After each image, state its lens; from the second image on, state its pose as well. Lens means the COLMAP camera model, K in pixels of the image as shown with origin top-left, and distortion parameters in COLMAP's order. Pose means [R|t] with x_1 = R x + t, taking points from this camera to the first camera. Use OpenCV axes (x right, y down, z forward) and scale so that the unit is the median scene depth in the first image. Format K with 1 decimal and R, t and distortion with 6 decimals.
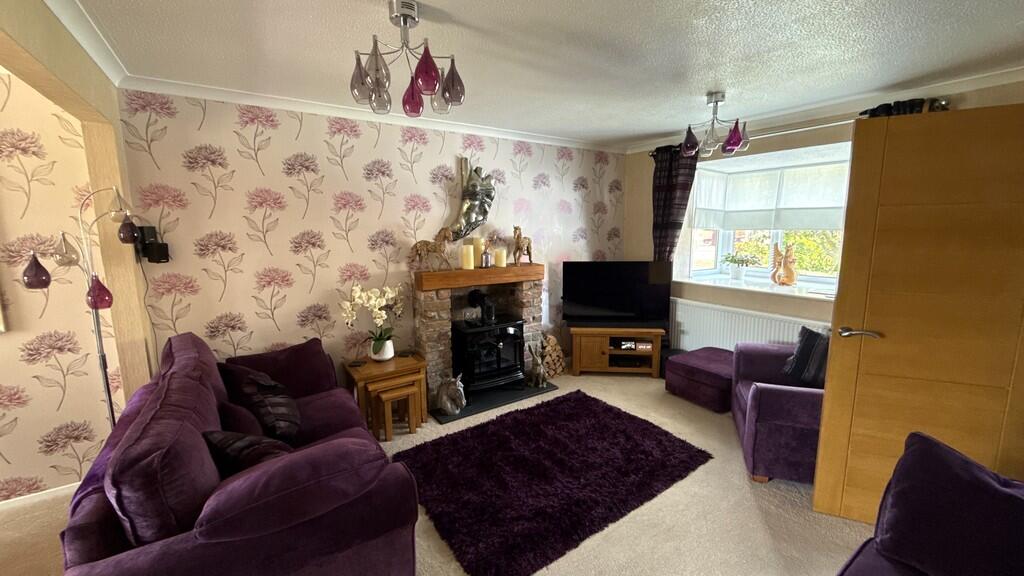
lens RADIAL K [[406.5, 0, 515.8], [0, 406.5, 288.2], [0, 0, 1]] dist [0.000019, -0.000157]
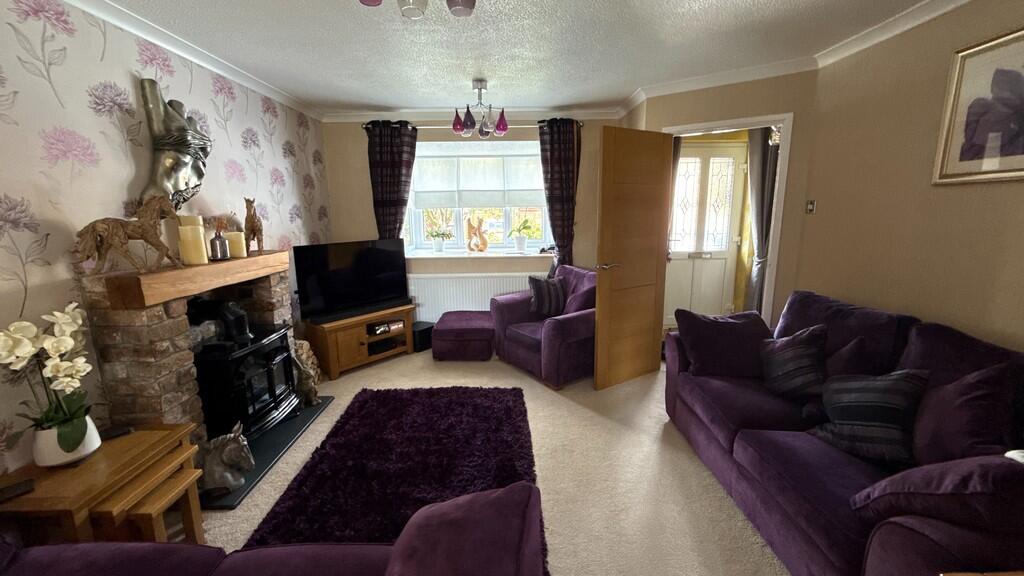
lens RADIAL K [[406.5, 0, 512.5], [0, 406.5, 288.6], [0, 0, 1]] dist [0.000019, -0.000157]
pose [[0.551276, -0.157441, 0.819333, -0.343417], [0.135803, 0.985870, 0.098069, -0.004439], [-0.823196, 0.057205, 0.564868, 0.225448]]
